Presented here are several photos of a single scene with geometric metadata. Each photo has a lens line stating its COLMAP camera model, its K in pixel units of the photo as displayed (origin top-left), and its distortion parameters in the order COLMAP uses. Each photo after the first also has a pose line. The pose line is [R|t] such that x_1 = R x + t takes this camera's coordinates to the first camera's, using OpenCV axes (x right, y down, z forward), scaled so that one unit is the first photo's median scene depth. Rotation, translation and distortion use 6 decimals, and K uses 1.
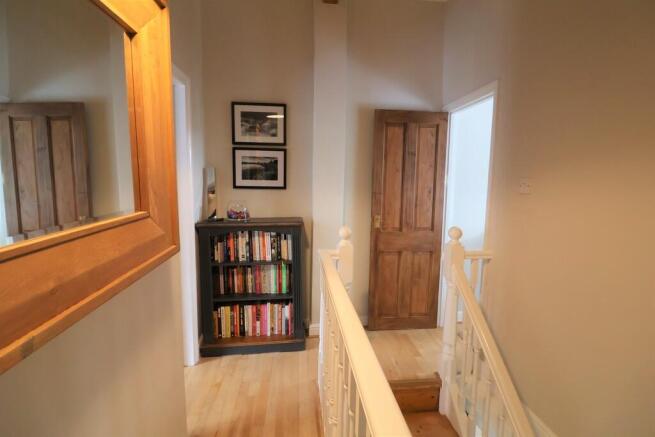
lens RADIAL K [[302.0, 0, 324.2], [0, 302.0, 209.6], [0, 0, 1]] dist [-0.020646, -0.000649]
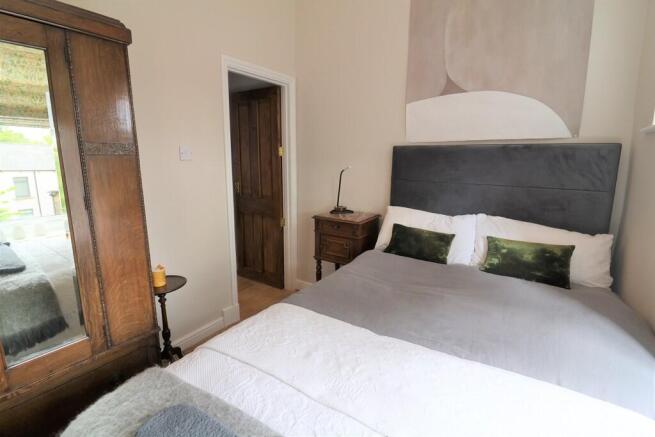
lens RADIAL K [[302.0, 0, 324.2], [0, 302.0, 209.6], [0, 0, 1]] dist [-0.020646, -0.000649]
pose [[0.757219, 0.106300, -0.644454, 1.207807], [-0.065529, 0.994053, 0.086970, 0.001108], [0.649866, -0.023625, 0.759681, 0.294105]]
